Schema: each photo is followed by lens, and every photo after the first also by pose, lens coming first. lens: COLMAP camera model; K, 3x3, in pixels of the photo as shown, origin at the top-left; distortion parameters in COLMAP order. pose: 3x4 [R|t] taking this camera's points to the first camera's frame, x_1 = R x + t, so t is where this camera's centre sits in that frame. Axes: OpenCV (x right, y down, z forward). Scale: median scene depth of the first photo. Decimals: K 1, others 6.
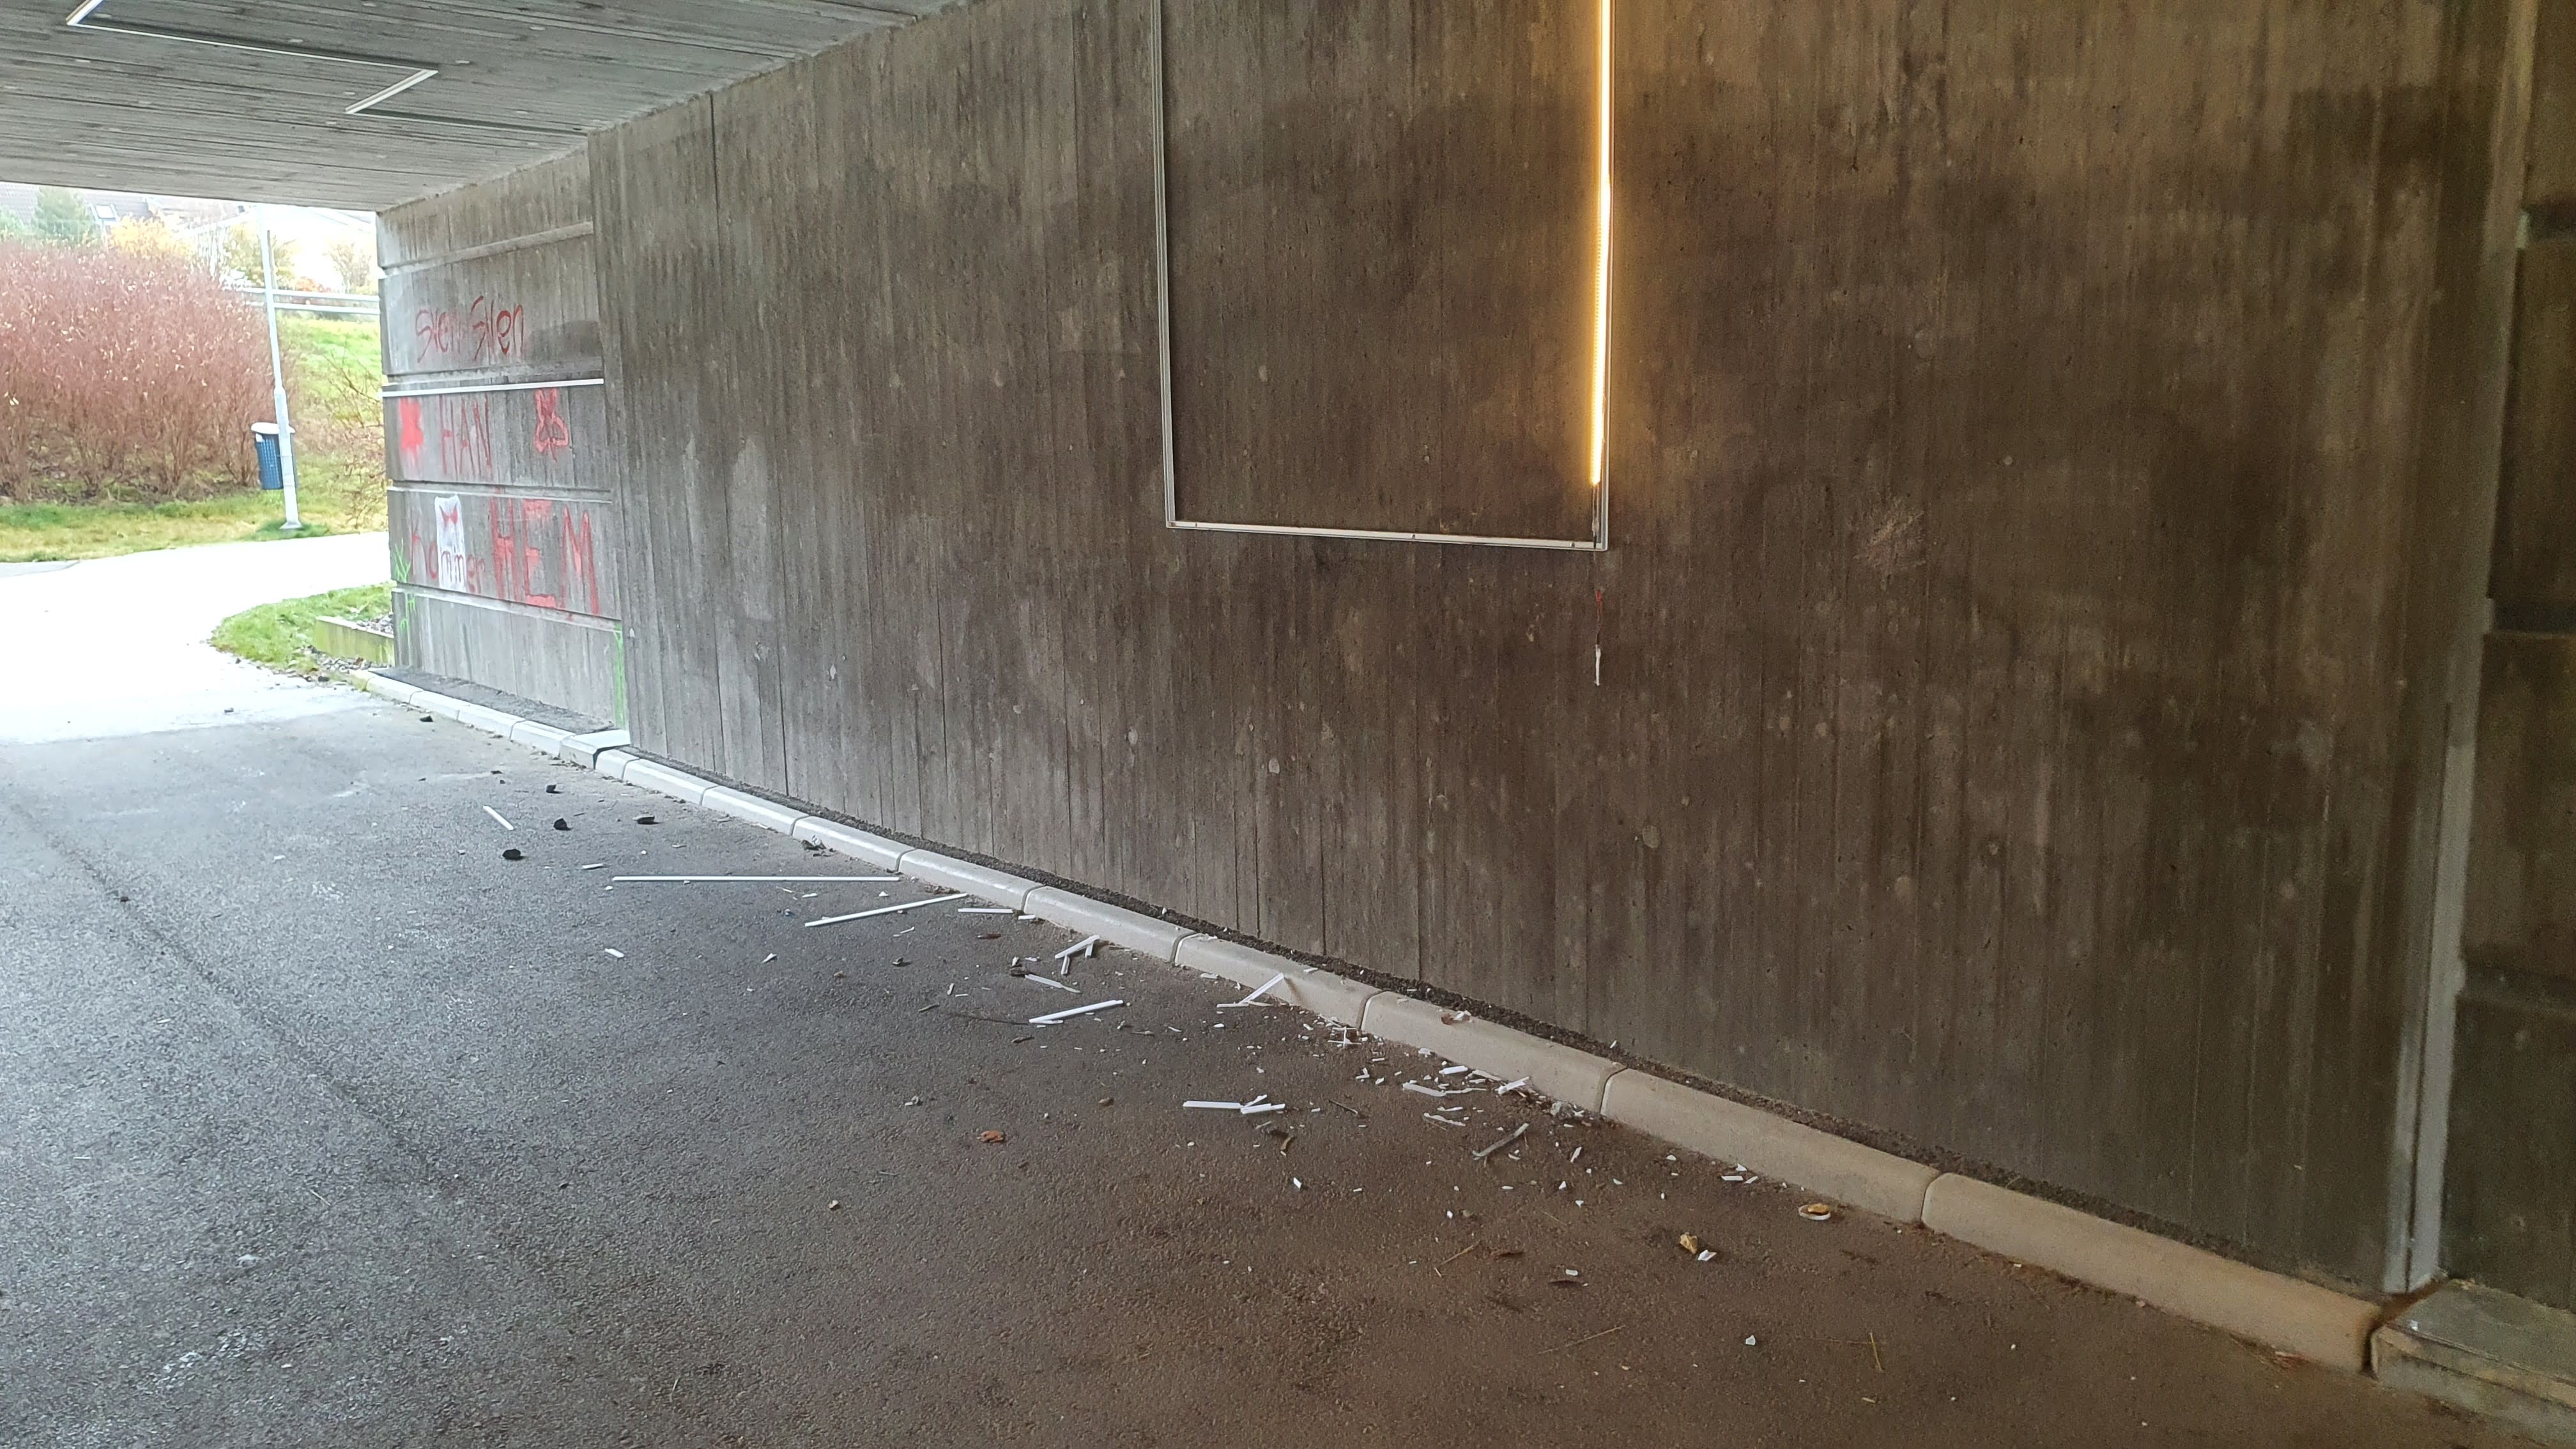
lens RADIAL K [[2001.2, 0, 1288.0], [0, 2001.2, 724.5], [0, 0, 1]] dist [0.219693, -0.590529]
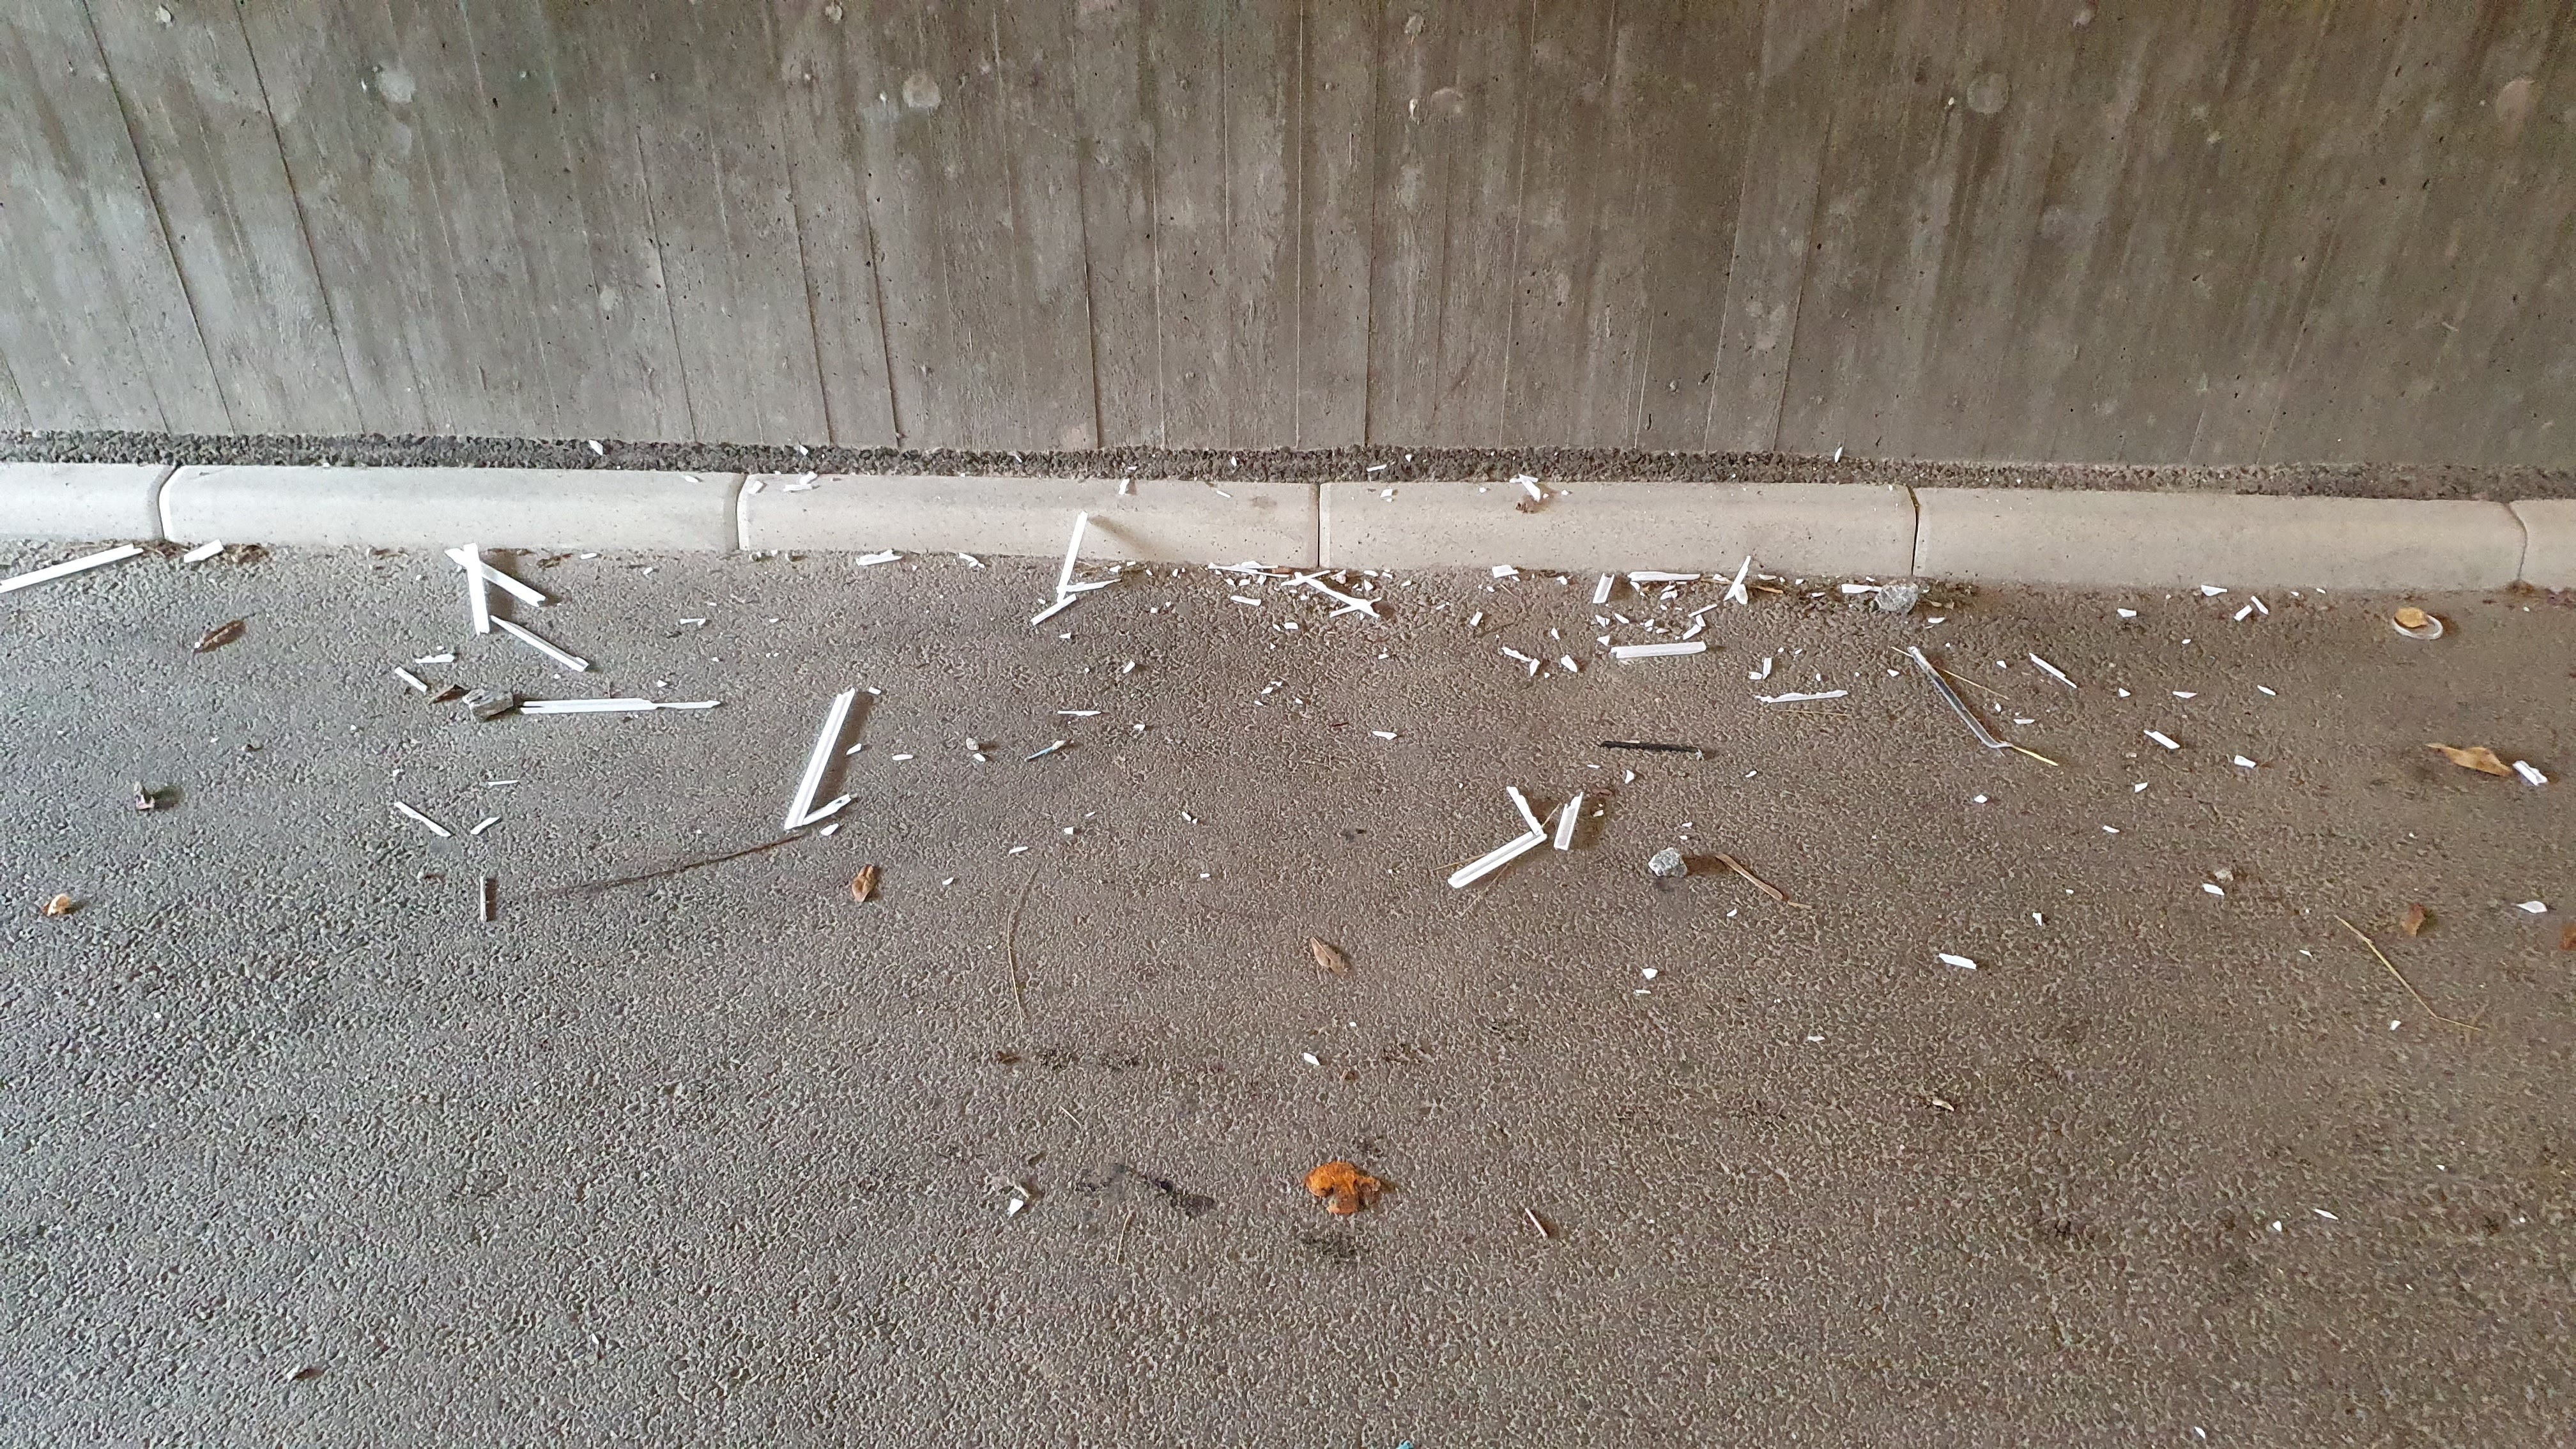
lens RADIAL K [[2024.0, 0, 1273.3], [0, 2024.0, 716.0], [0, 0, 1]] dist [0.013378, 0.001662]
pose [[0.658548, -0.423848, 0.621826, -0.373634], [0.106246, 0.870394, 0.480756, -0.085791], [-0.745001, -0.250534, 0.618228, 0.764426]]
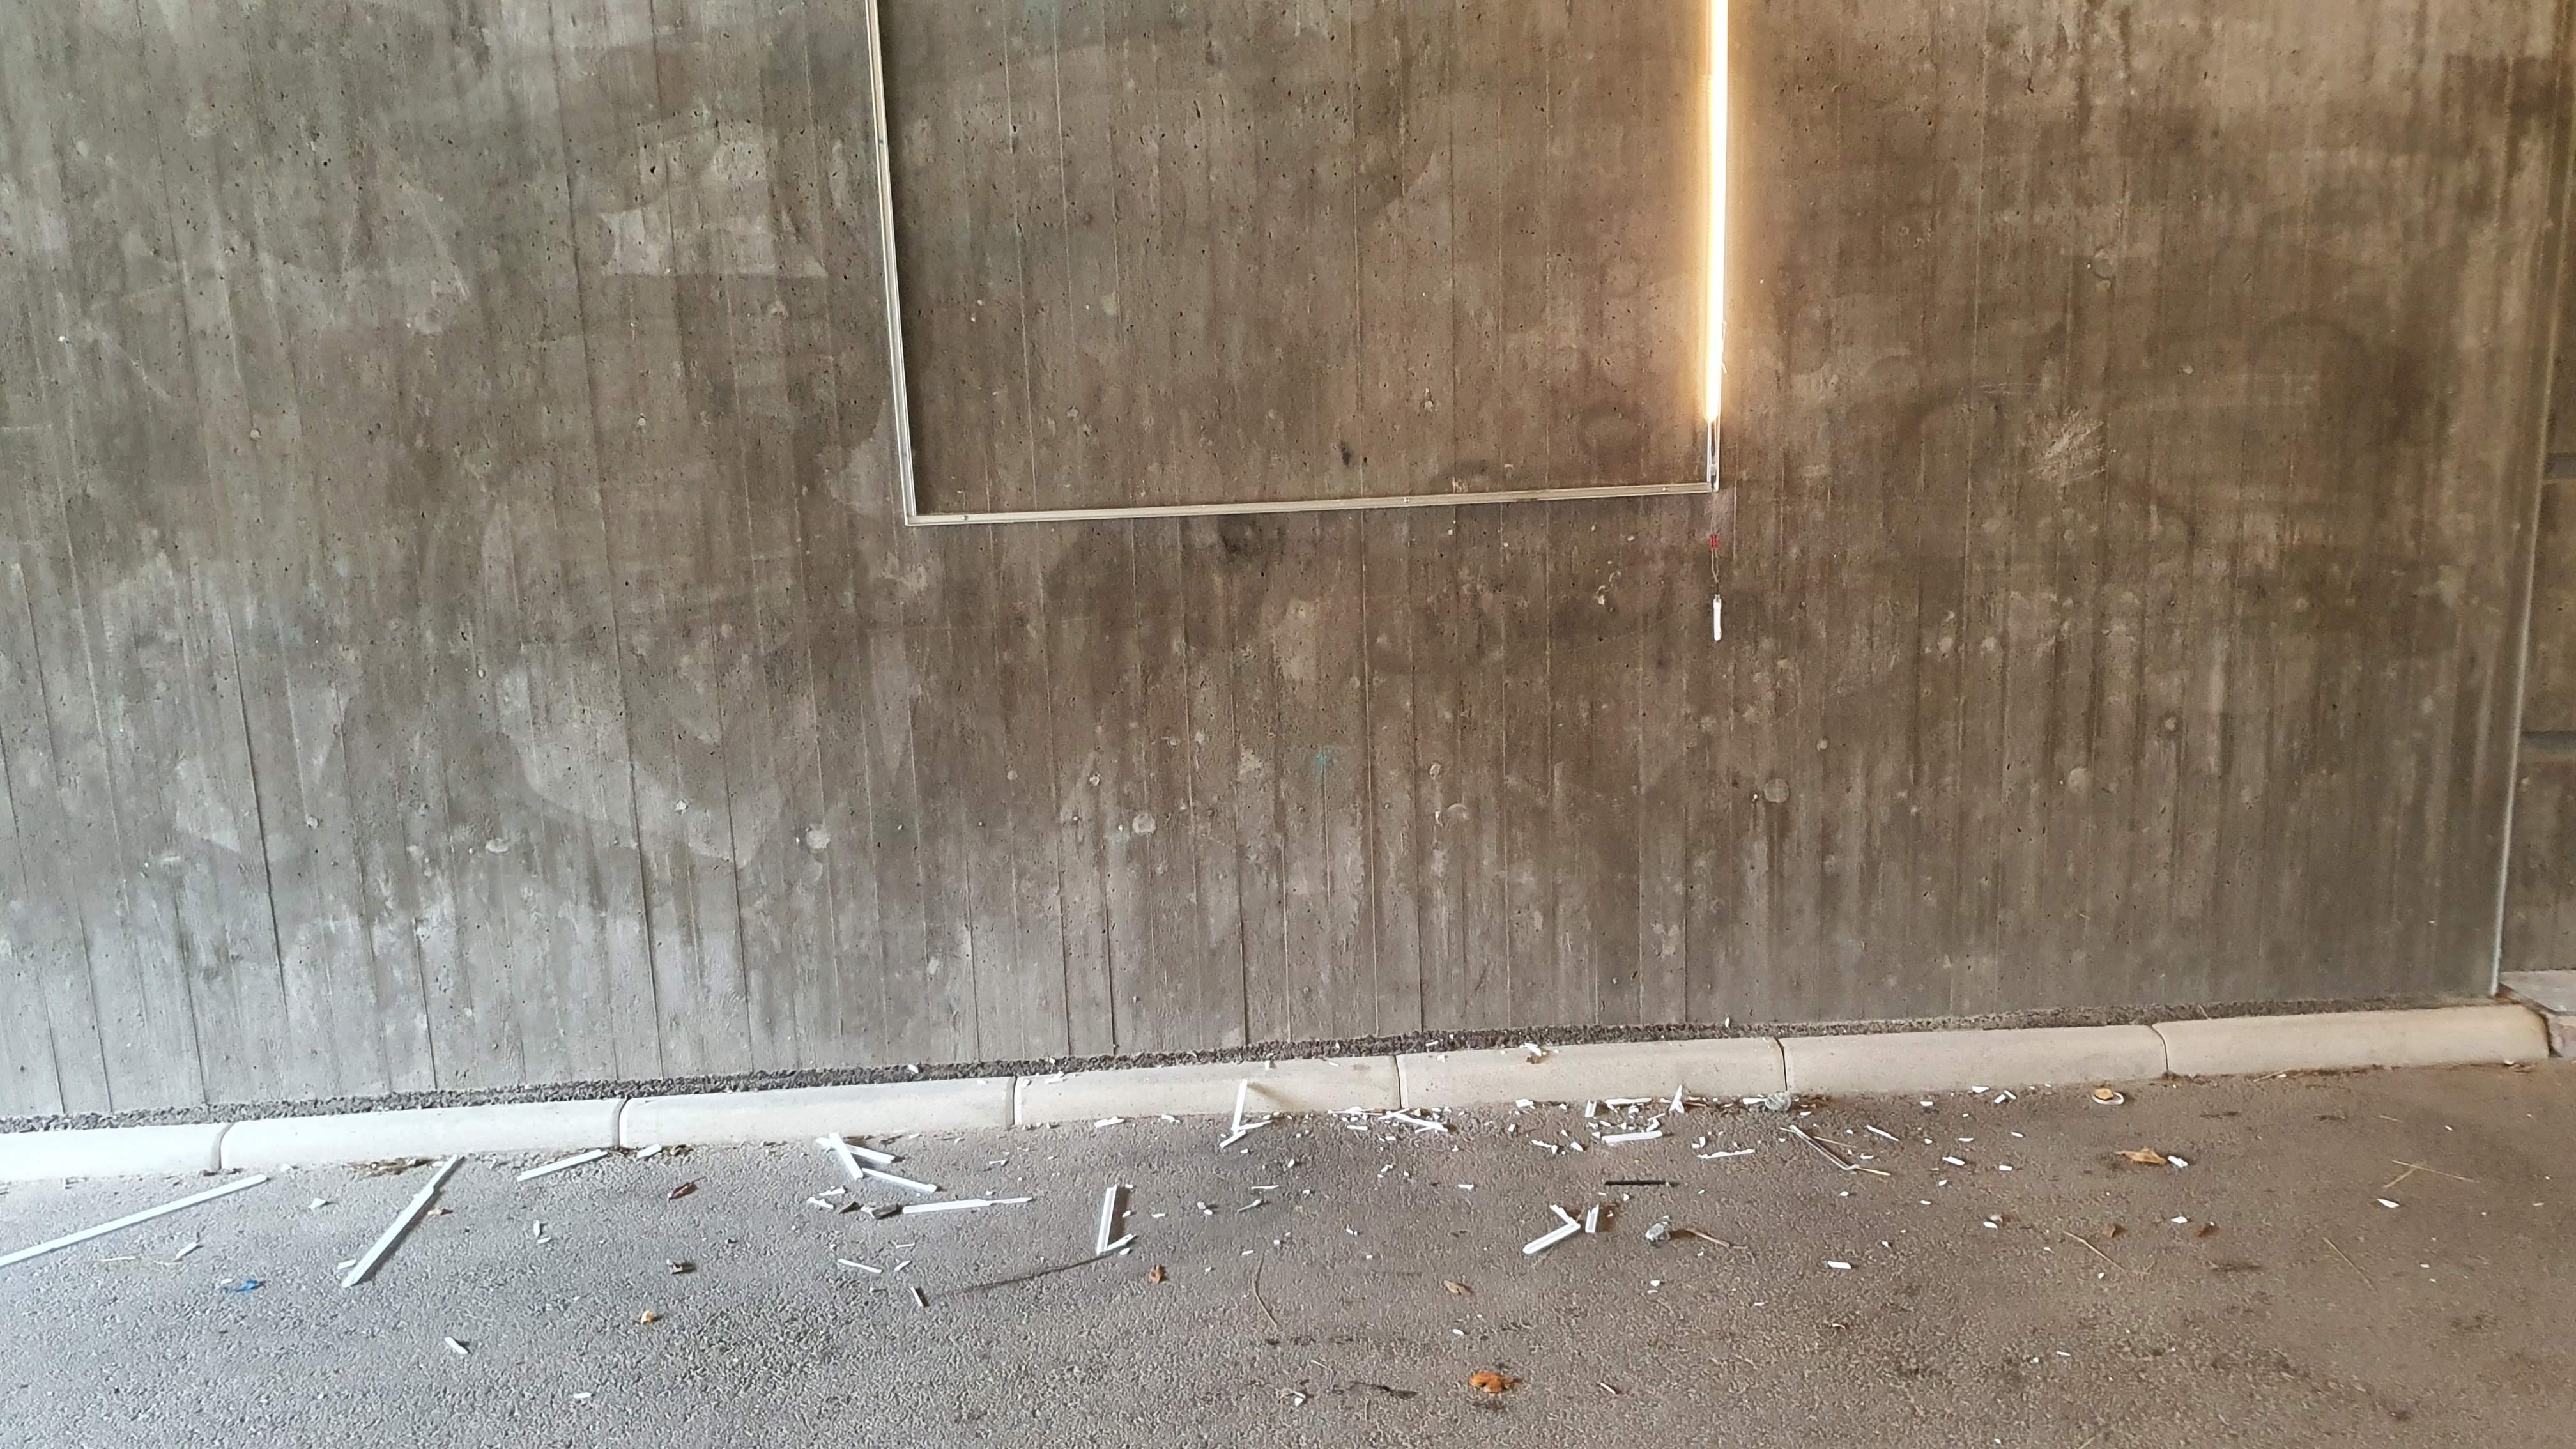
lens RADIAL K [[2039.6, 0, 1288.0], [0, 2039.6, 724.5], [0, 0, 1]] dist [0.111939, -0.233039]
pose [[0.605270, -0.165255, 0.778678, -0.703262], [0.149993, 0.984368, 0.092317, -0.098182], [-0.781761, 0.060920, 0.620596, 0.587685]]
